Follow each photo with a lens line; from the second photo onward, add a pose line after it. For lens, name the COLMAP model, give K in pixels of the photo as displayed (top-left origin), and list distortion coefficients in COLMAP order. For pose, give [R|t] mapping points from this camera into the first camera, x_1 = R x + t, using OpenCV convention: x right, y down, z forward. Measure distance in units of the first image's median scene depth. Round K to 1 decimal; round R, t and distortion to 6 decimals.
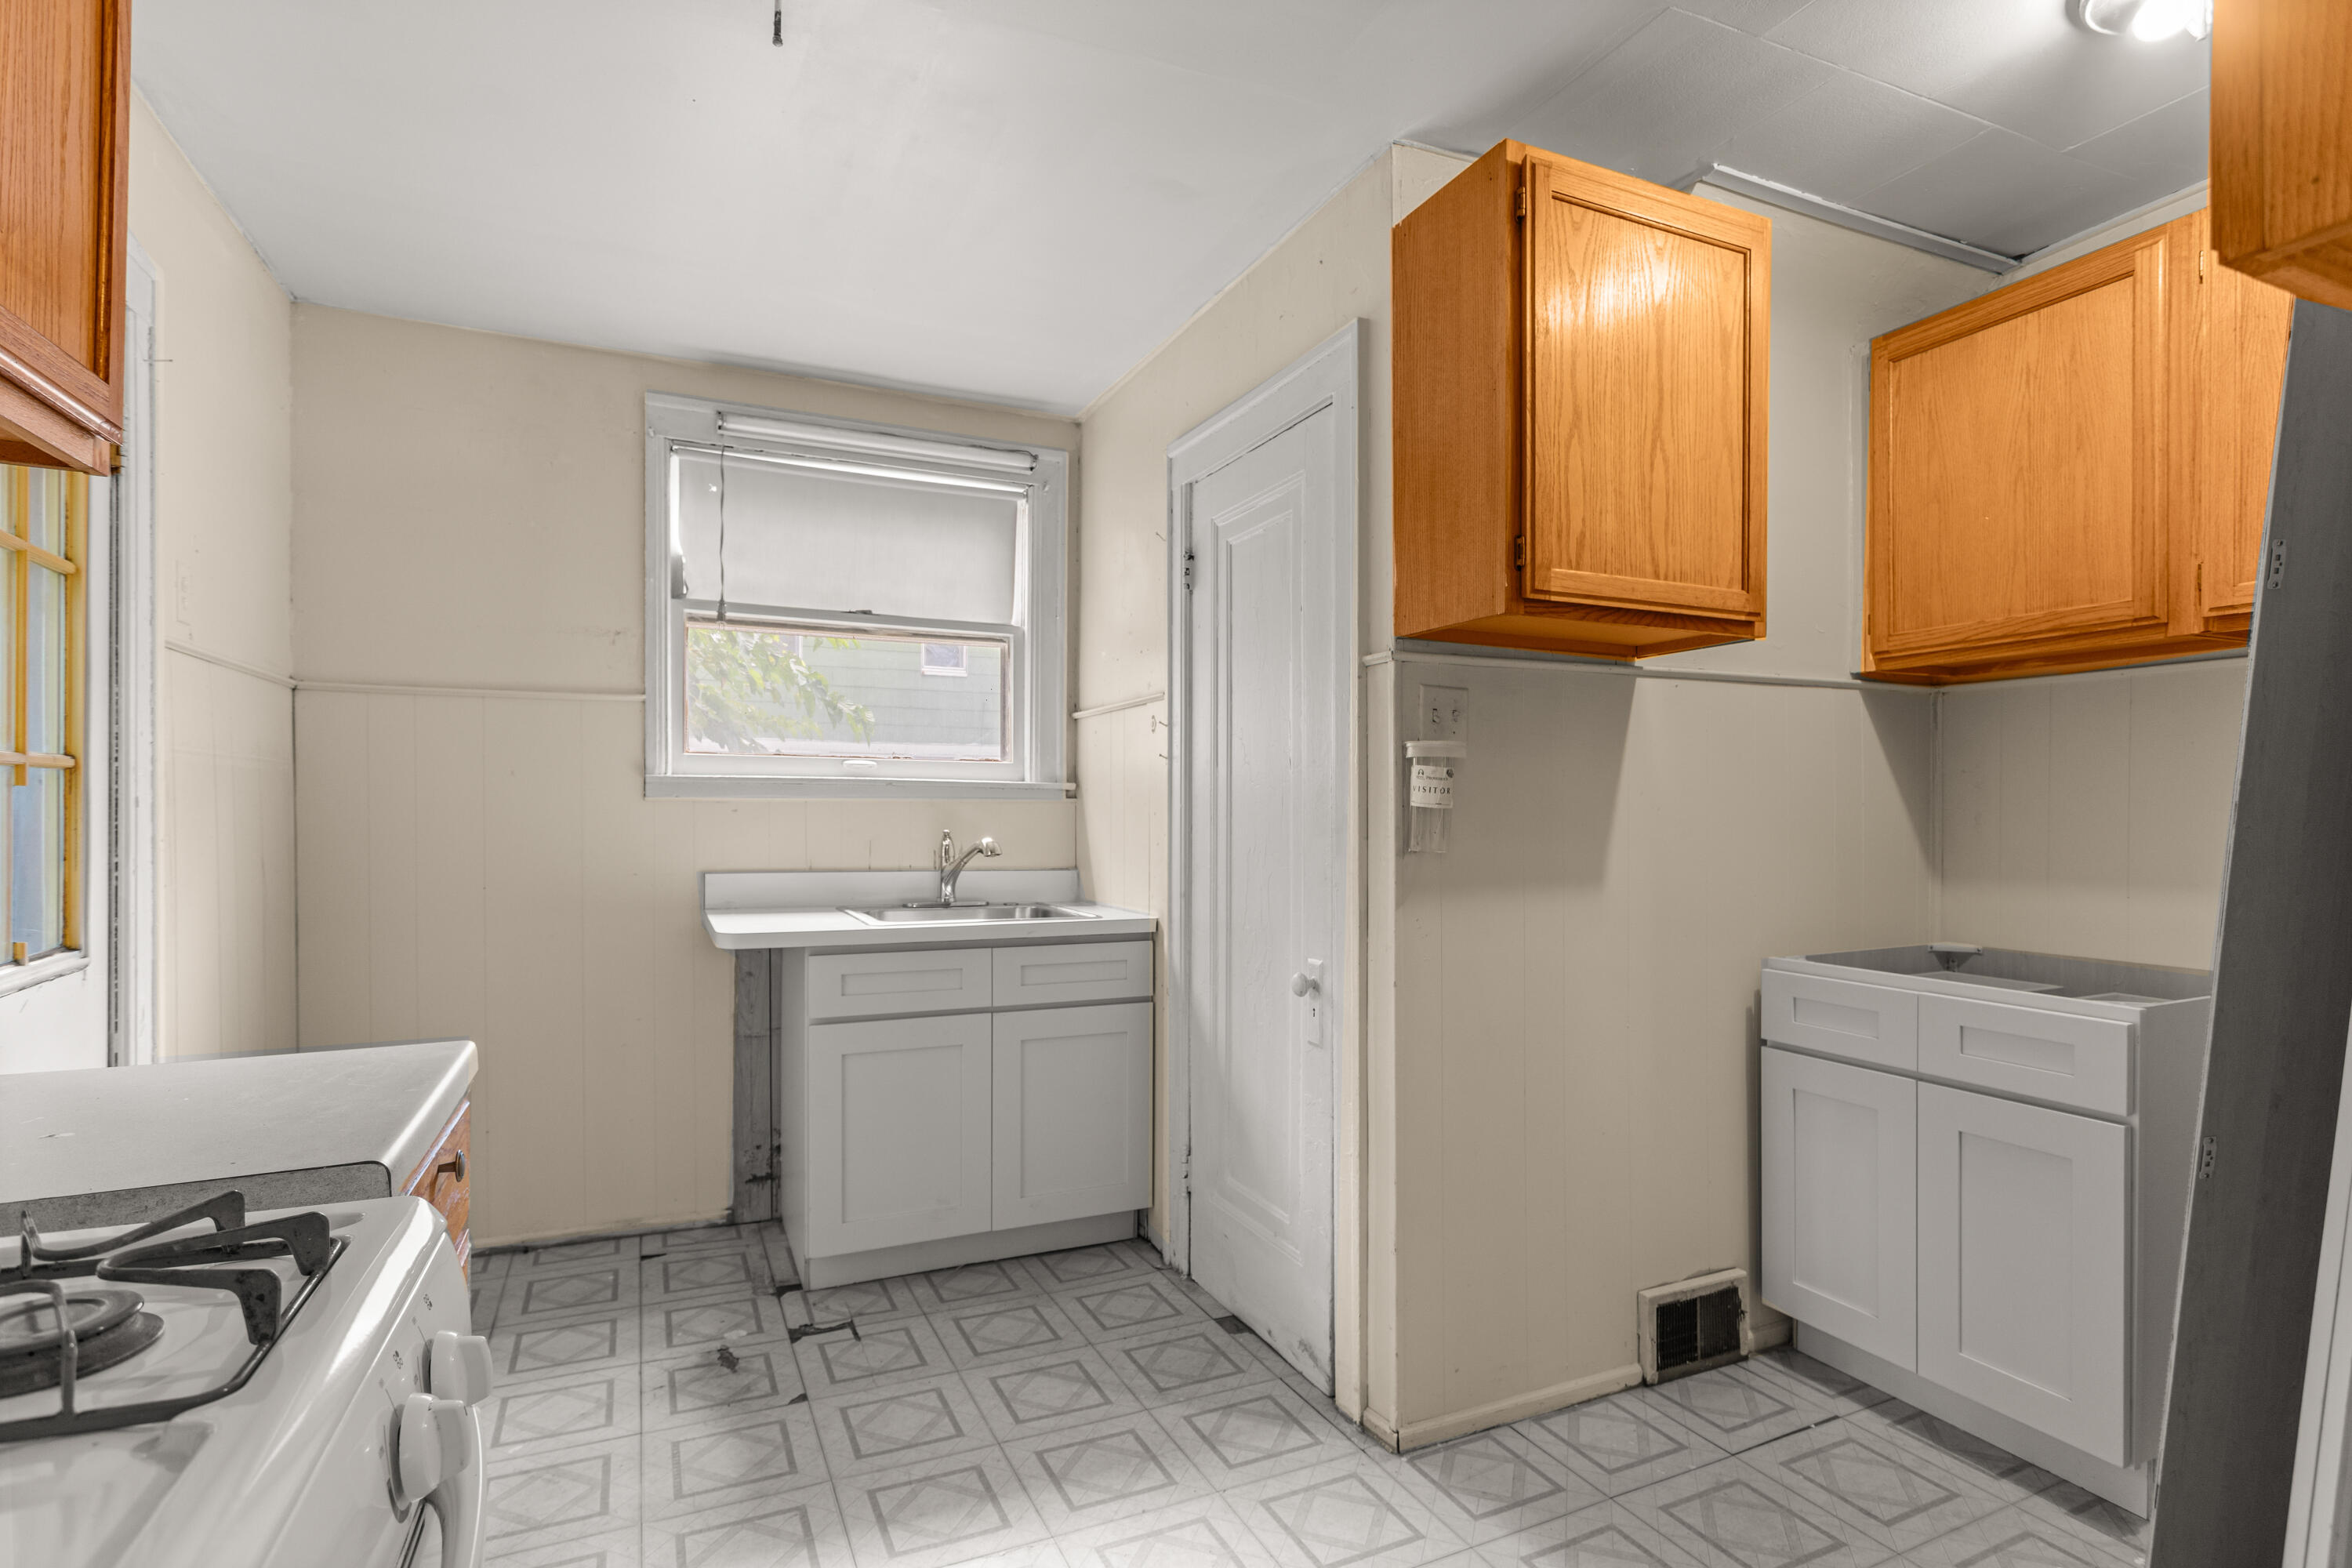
lens RADIAL K [[1147.9, 0, 1175.9], [0, 1147.9, 818.4], [0, 0, 1]] dist [-0.000790, 0.001173]
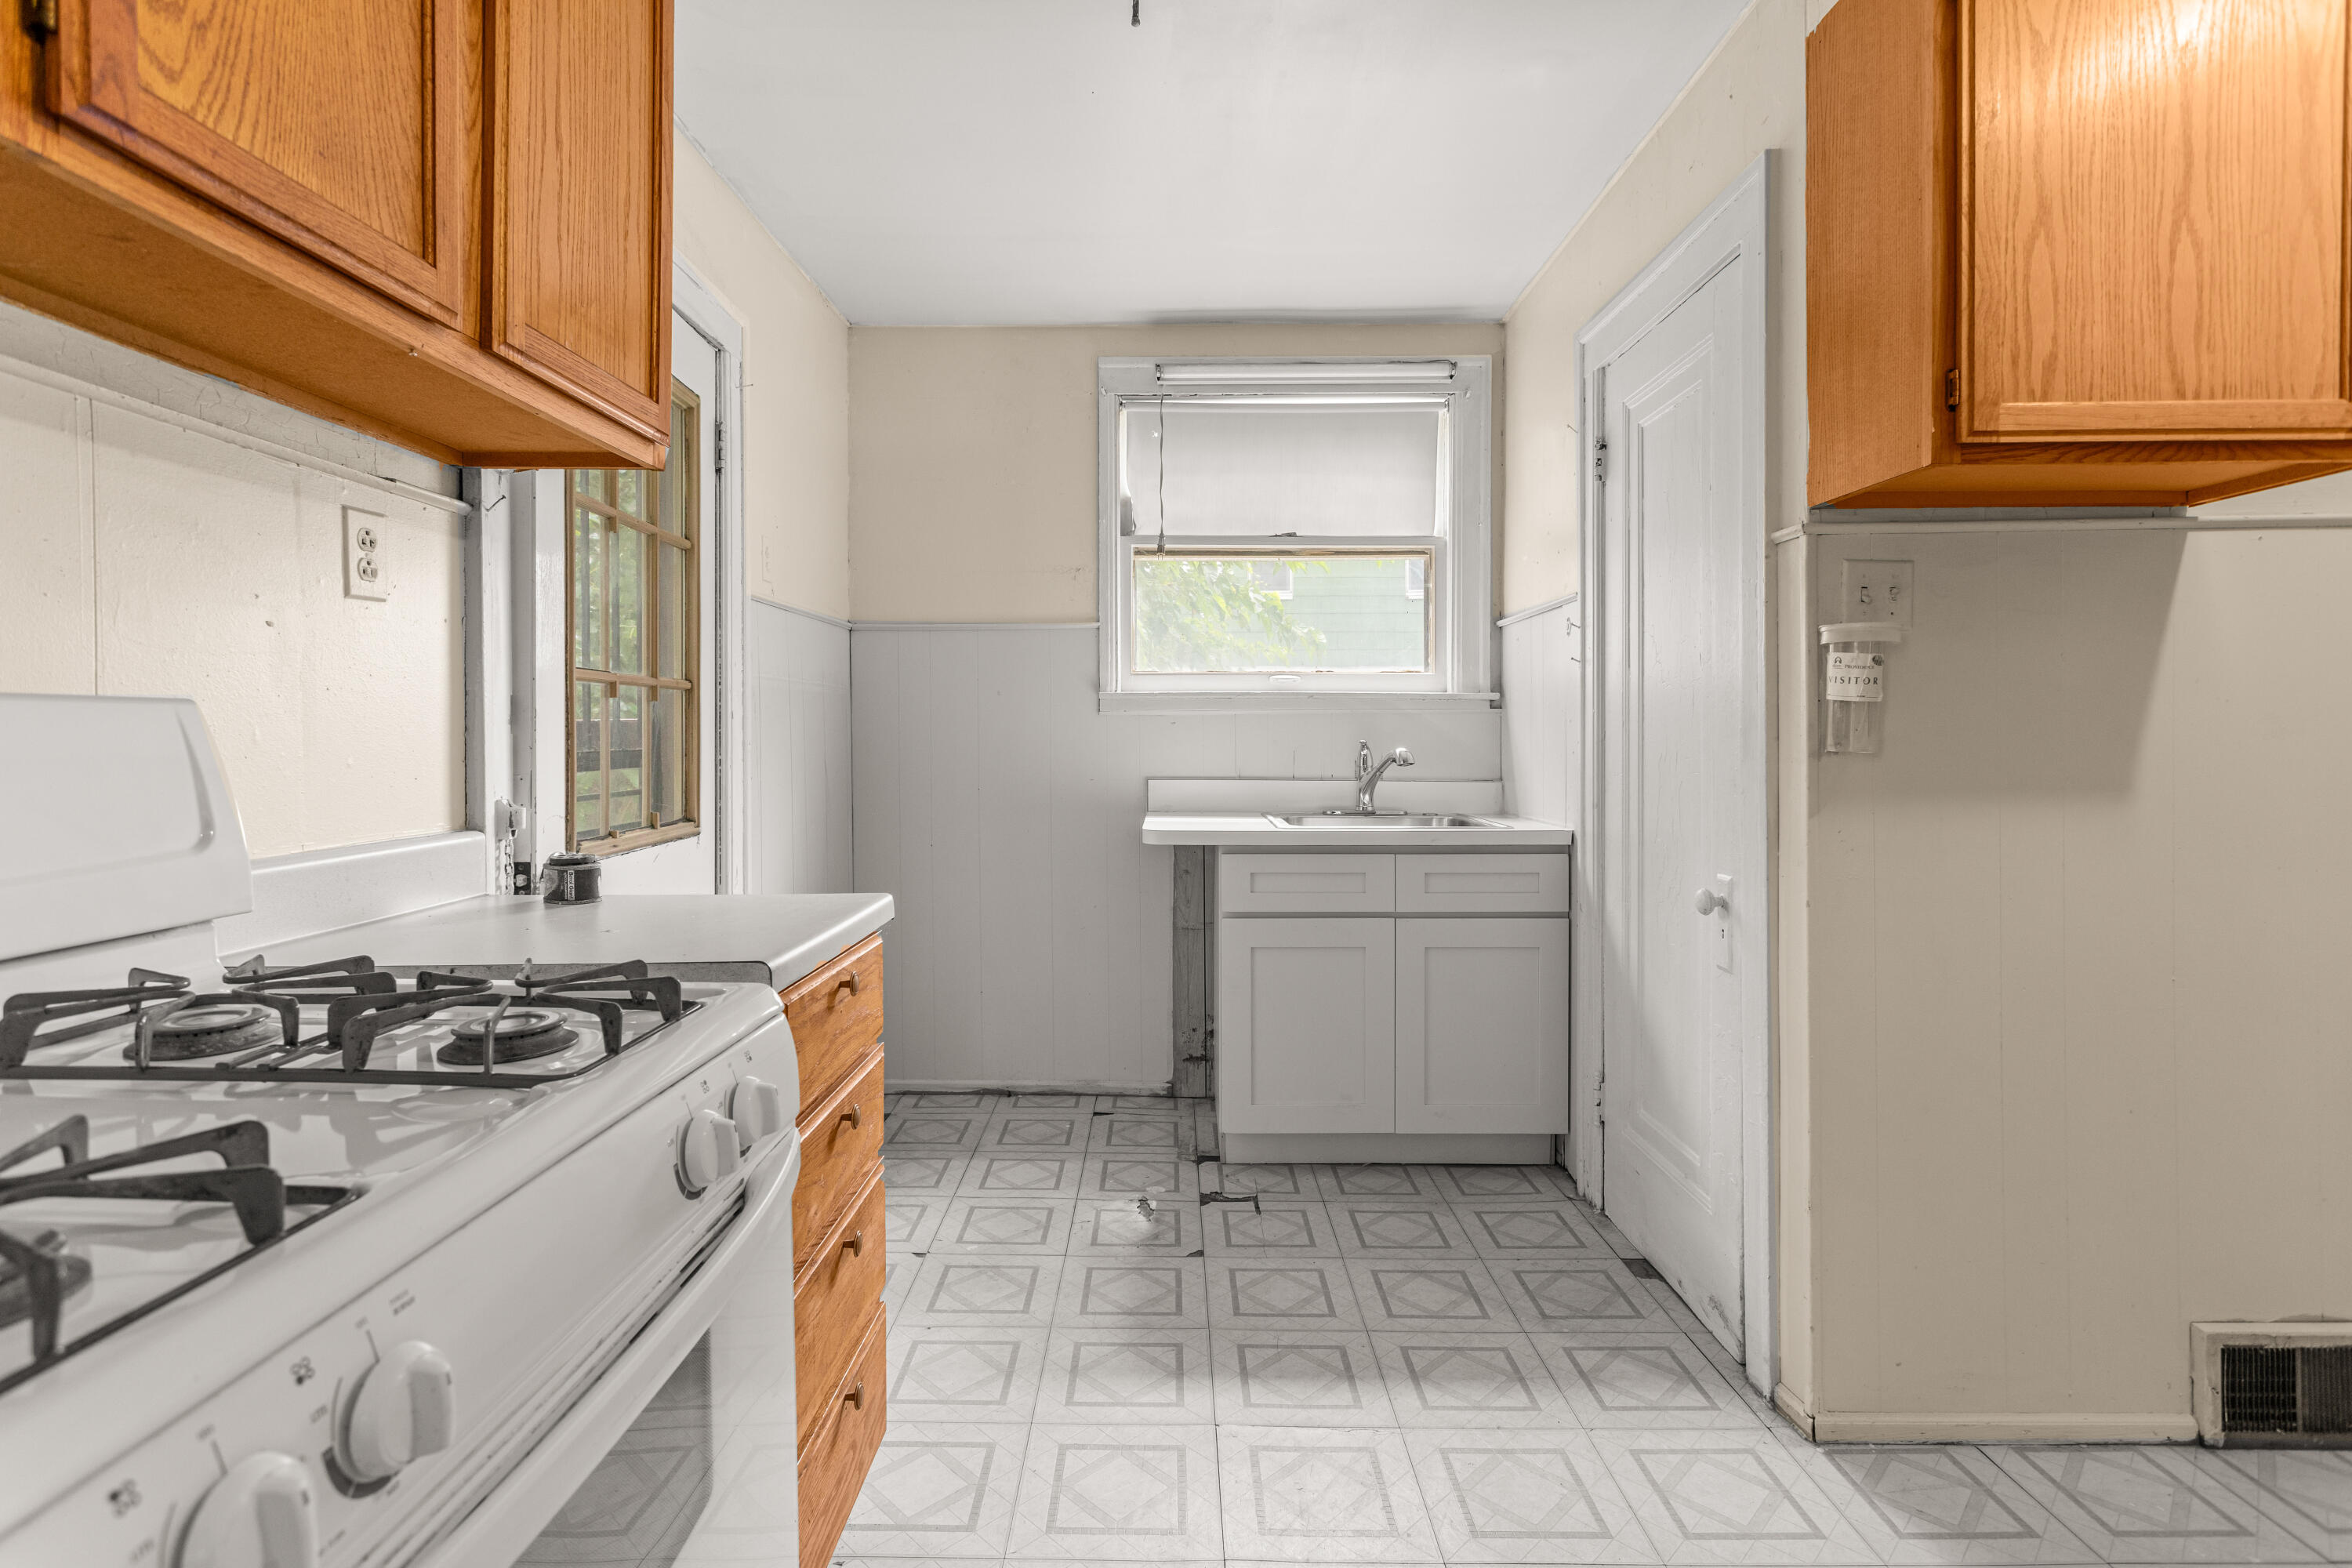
lens RADIAL K [[1141.3, 0, 1168.9], [0, 1141.3, 747.4], [0, 0, 1]] dist [0.004718, 0.000864]
pose [[0.903766, -0.002951, -0.428018, 0.110970], [0.003981, 0.999991, 0.001514, 0.019514], [0.428009, -0.003072, 0.903769, 0.004052]]
